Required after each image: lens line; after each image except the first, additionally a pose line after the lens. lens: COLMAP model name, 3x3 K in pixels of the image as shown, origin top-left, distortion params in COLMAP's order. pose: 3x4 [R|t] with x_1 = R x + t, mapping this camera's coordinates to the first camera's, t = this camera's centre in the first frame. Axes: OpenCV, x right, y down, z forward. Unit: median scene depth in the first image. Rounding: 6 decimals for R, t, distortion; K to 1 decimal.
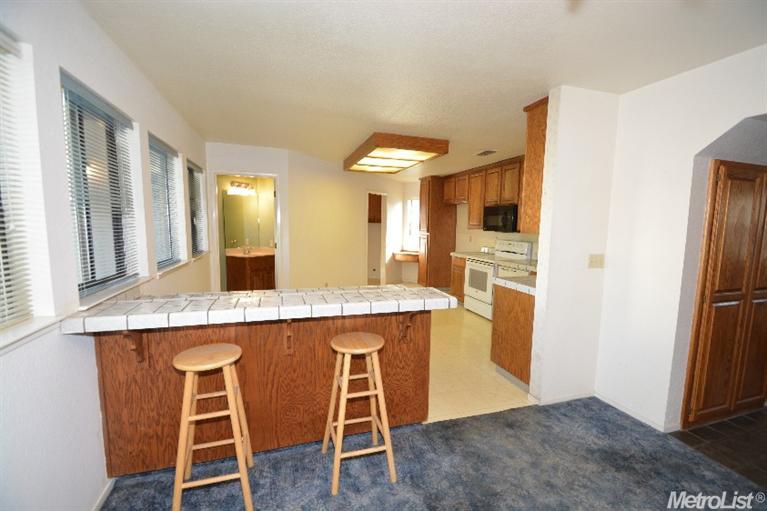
lens RADIAL K [[334.8, 0, 381.5], [0, 334.8, 253.8], [0, 0, 1]] dist [0.000917, -0.009947]
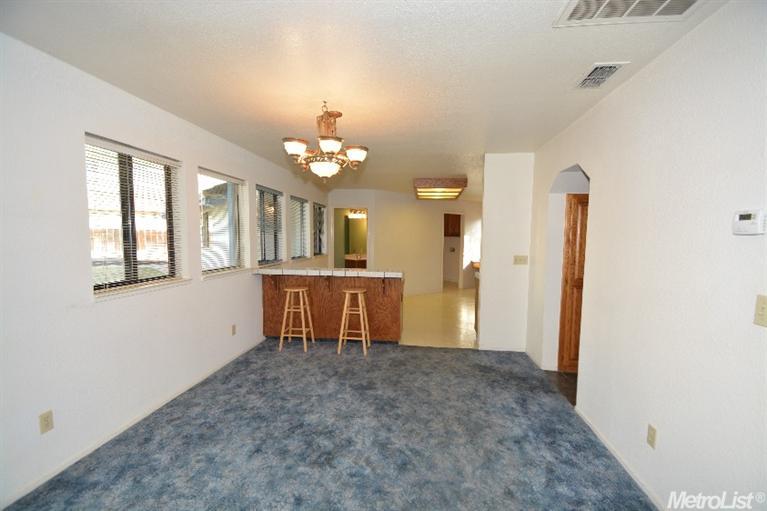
lens RADIAL K [[334.8, 0, 384.6], [0, 334.8, 253.6], [0, 0, 1]] dist [0.000917, -0.009947]
pose [[0.910020, 0.015062, -0.414290, 0.816379], [-0.033332, 0.998763, -0.036905, 0.079803], [0.413222, 0.047394, 0.909396, -0.747543]]
